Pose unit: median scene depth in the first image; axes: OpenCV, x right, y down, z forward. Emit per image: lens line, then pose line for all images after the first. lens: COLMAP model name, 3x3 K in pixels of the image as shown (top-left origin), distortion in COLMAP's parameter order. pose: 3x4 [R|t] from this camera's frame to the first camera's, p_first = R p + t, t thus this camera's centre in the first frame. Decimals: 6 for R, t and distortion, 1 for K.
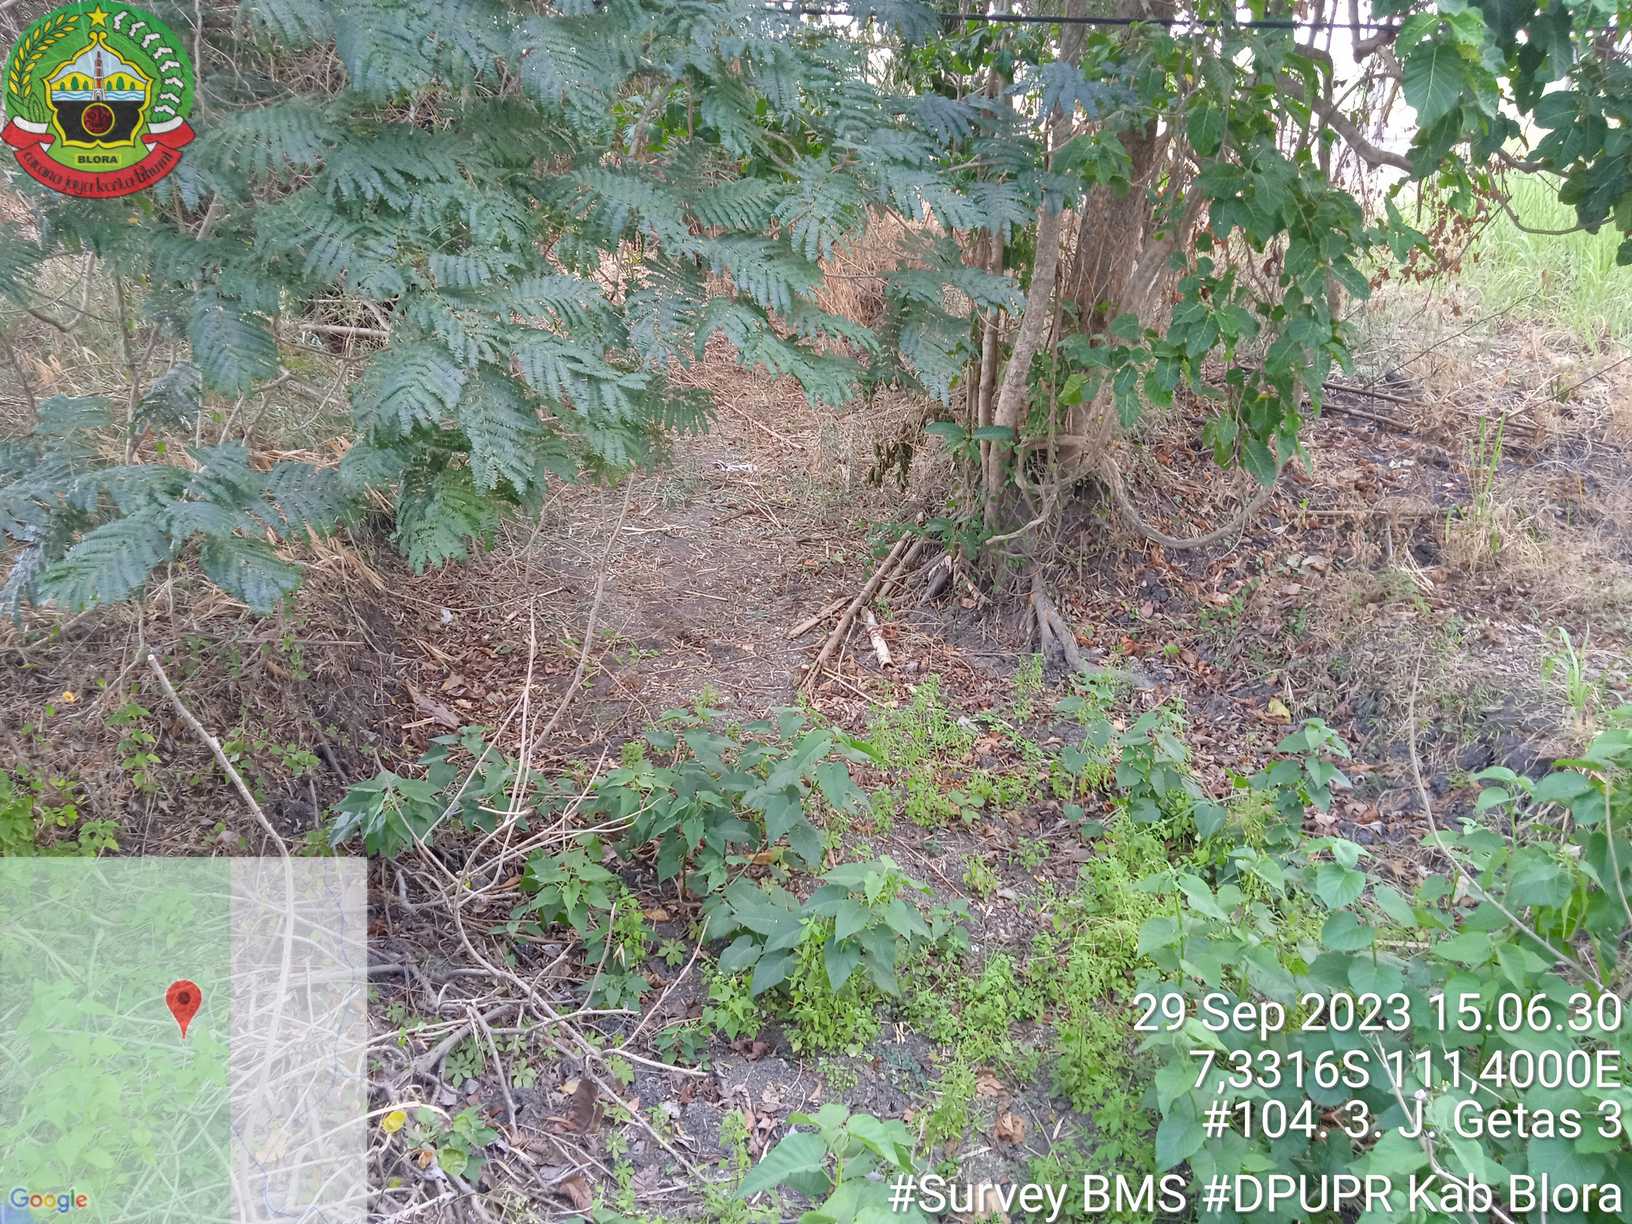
lens RADIAL K [[1291.8, 0, 806.6], [0, 1291.8, 627.8], [0, 0, 1]] dist [0.039361, -0.067949]
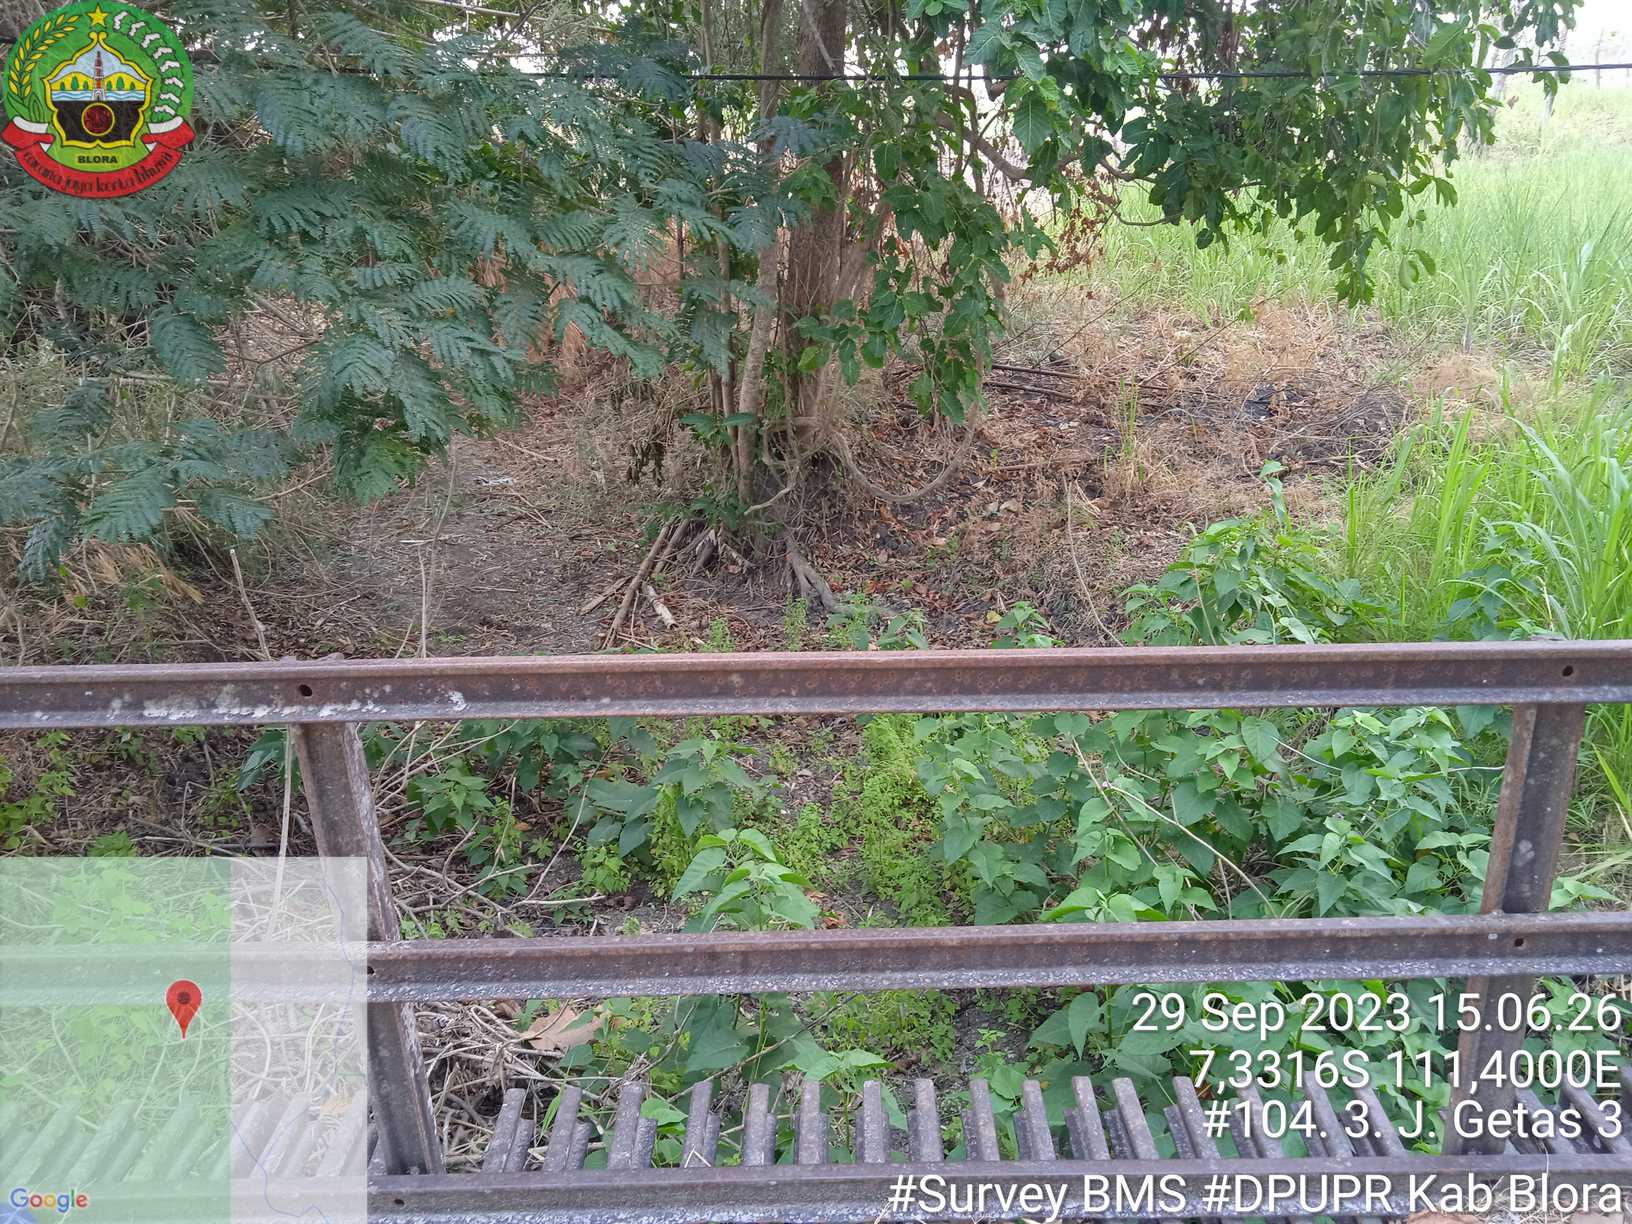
lens RADIAL K [[1291.8, 0, 828.3], [0, 1291.8, 613.6], [0, 0, 1]] dist [0.039361, -0.067949]
pose [[0.969195, -0.111983, 0.219365, -0.054087], [0.119205, 0.992670, -0.019921, 0.056947], [-0.215526, 0.045457, 0.975439, -0.151094]]
